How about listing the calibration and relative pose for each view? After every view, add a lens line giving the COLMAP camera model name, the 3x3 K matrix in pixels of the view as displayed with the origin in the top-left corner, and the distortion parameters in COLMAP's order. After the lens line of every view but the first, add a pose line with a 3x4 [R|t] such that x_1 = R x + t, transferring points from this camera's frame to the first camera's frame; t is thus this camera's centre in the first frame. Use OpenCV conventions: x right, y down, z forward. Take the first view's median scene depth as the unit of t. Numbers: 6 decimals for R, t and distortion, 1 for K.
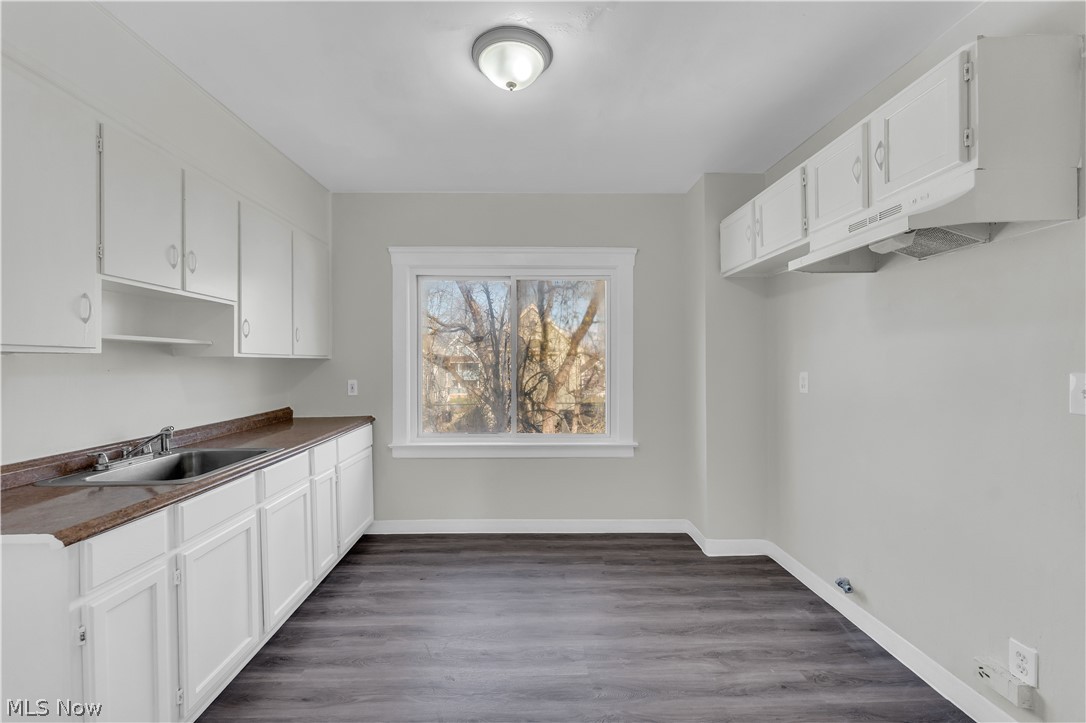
lens RADIAL K [[432.6, 0, 531.0], [0, 432.6, 362.7], [0, 0, 1]] dist [0.000252, 0.000302]
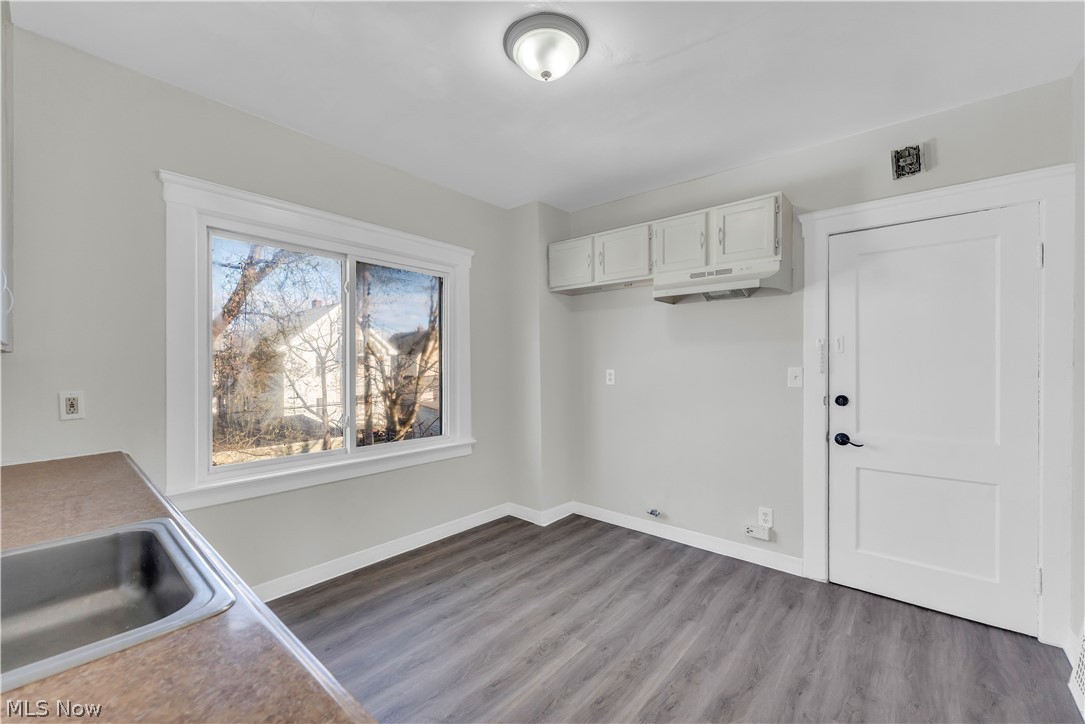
lens RADIAL K [[436.7, 0, 531.8], [0, 436.7, 364.6], [0, 0, 1]] dist [0.006987, 0.000047]
pose [[0.671426, 0.000984, 0.741071, -0.575519], [-0.002029, 0.999998, 0.000511, 0.006593], [-0.741069, -0.001846, 0.671427, 0.262357]]
